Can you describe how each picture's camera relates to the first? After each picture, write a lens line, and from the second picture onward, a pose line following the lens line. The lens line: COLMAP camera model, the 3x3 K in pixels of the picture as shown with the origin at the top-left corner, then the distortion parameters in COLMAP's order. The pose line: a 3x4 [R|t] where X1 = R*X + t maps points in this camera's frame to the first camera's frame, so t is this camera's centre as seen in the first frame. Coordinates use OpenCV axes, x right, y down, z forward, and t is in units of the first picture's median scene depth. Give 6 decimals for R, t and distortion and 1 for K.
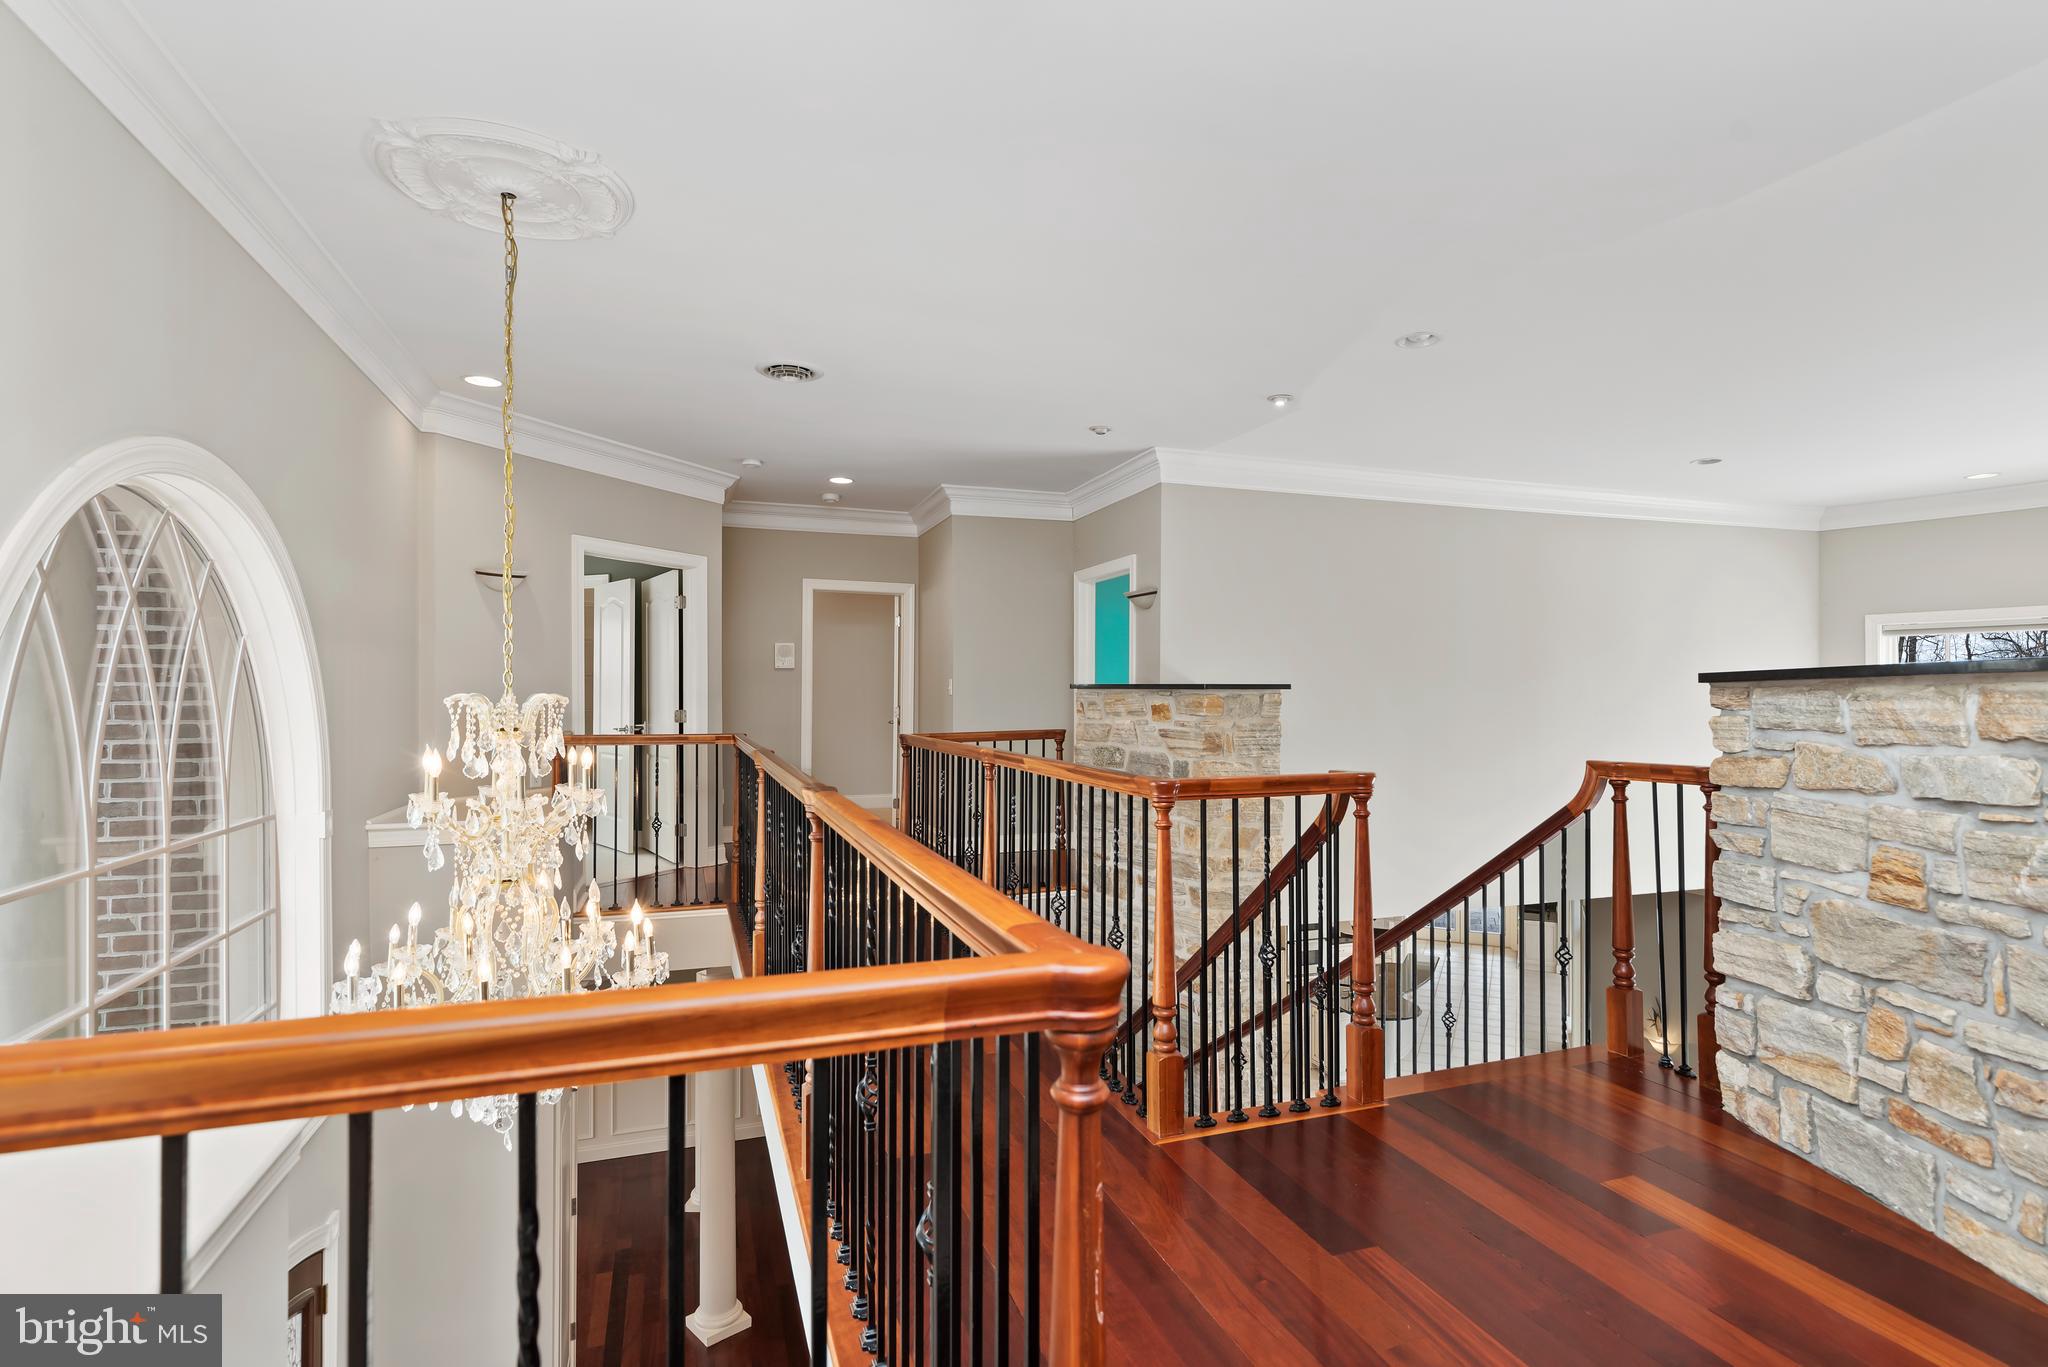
lens RADIAL K [[1008.3, 0, 1024.0], [0, 1008.3, 683.5], [0, 0, 1]] dist [-0.000050, -0.000023]
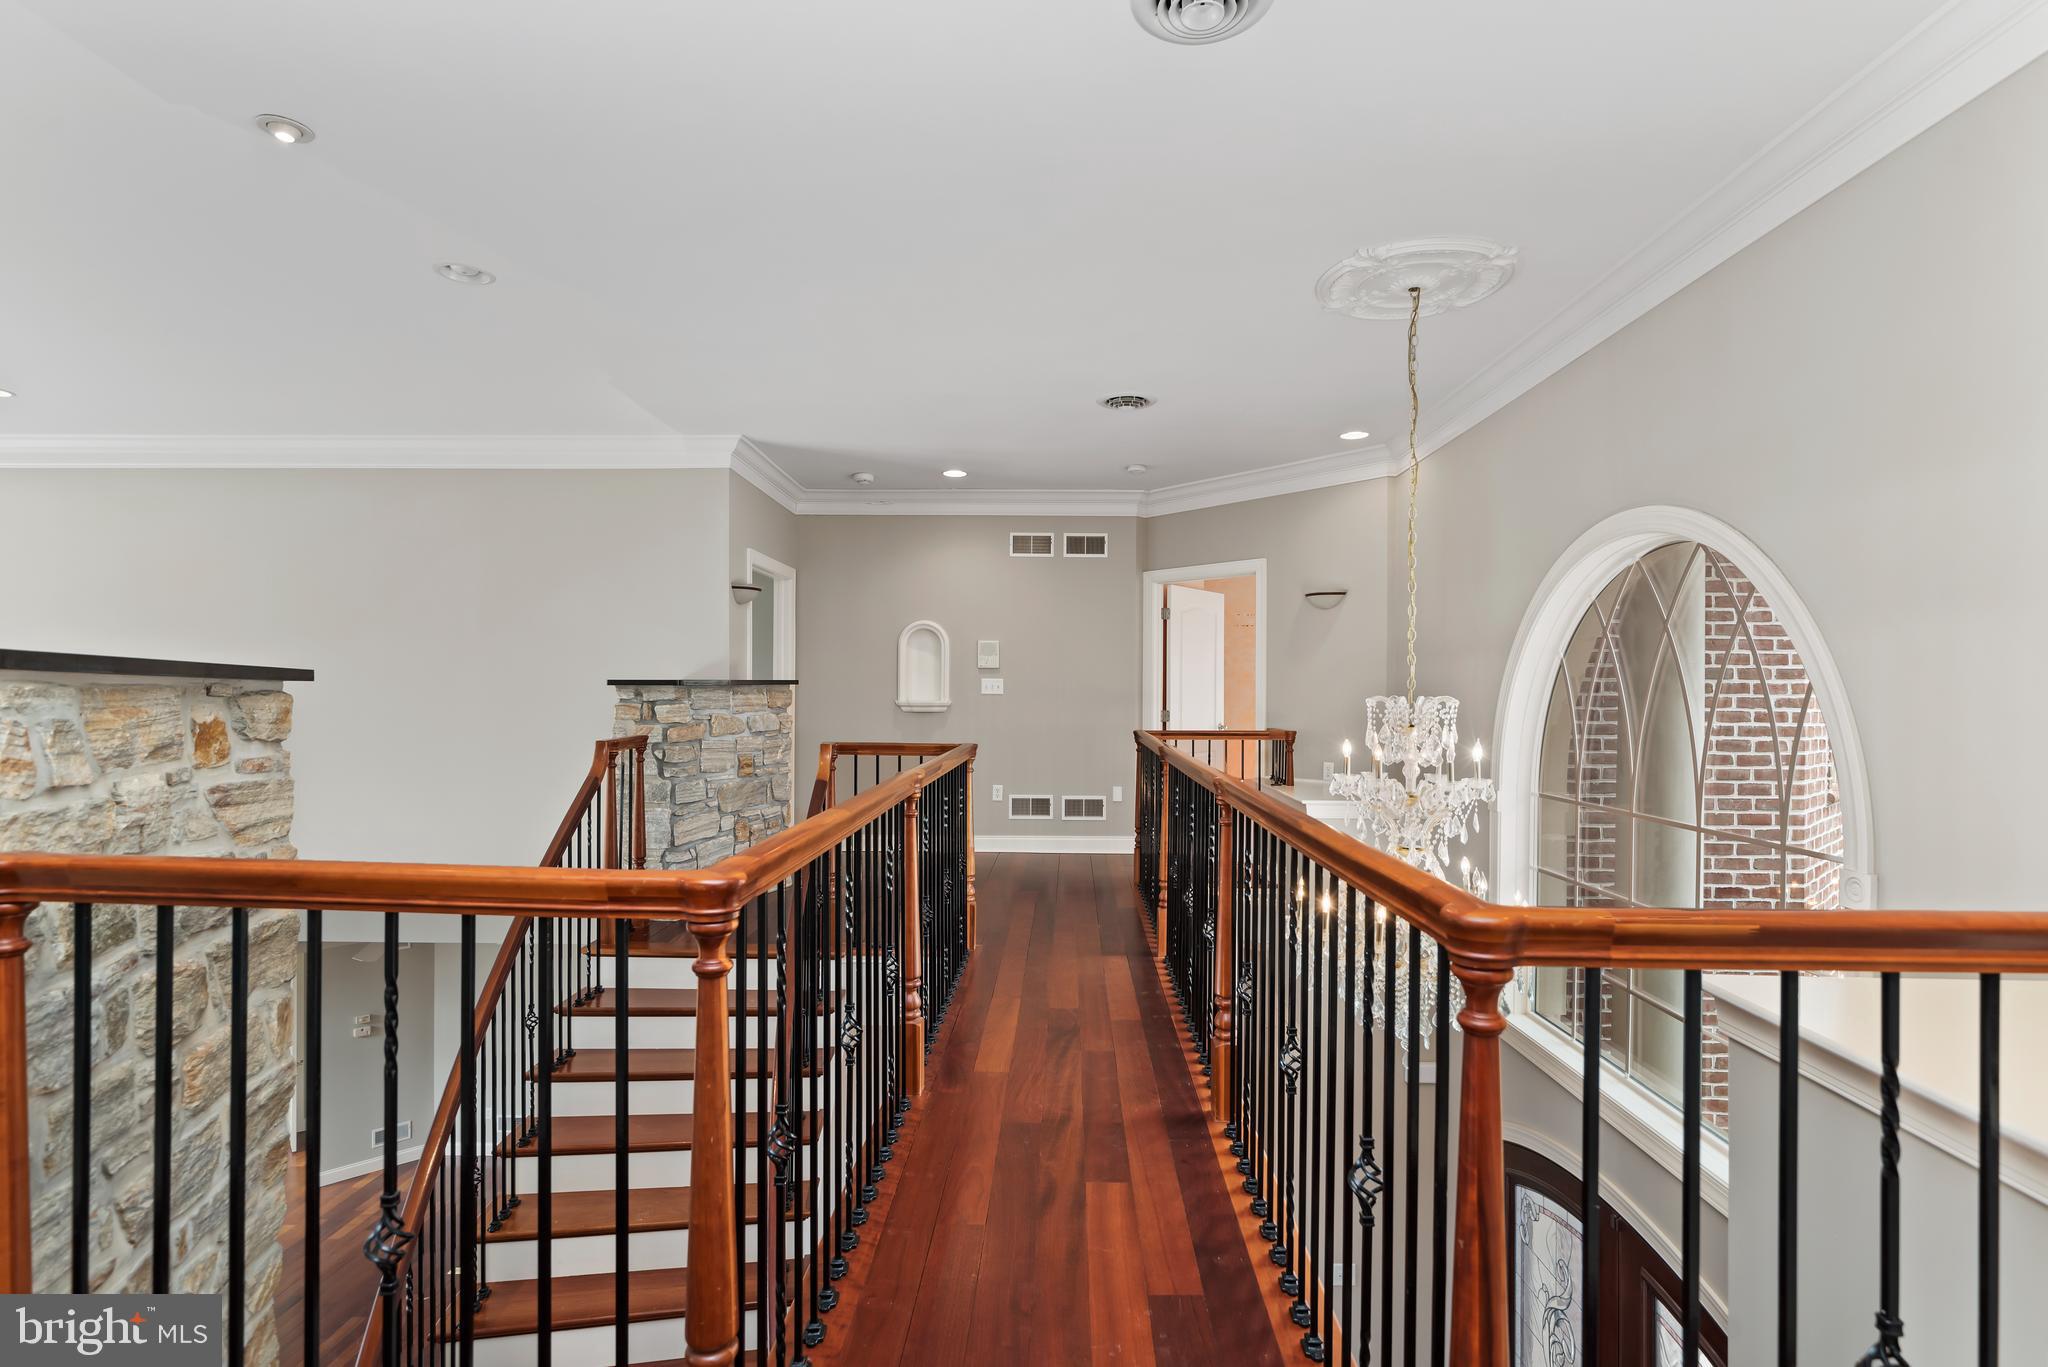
lens RADIAL K [[1008.3, 0, 1024.0], [0, 1008.3, 683.5], [0, 0, 1]] dist [-0.000050, -0.000023]
pose [[-0.928440, -0.002913, 0.371470, -0.493751], [-0.010436, 0.999779, -0.018244, 0.017818], [-0.371335, -0.020816, -0.928266, 2.130215]]
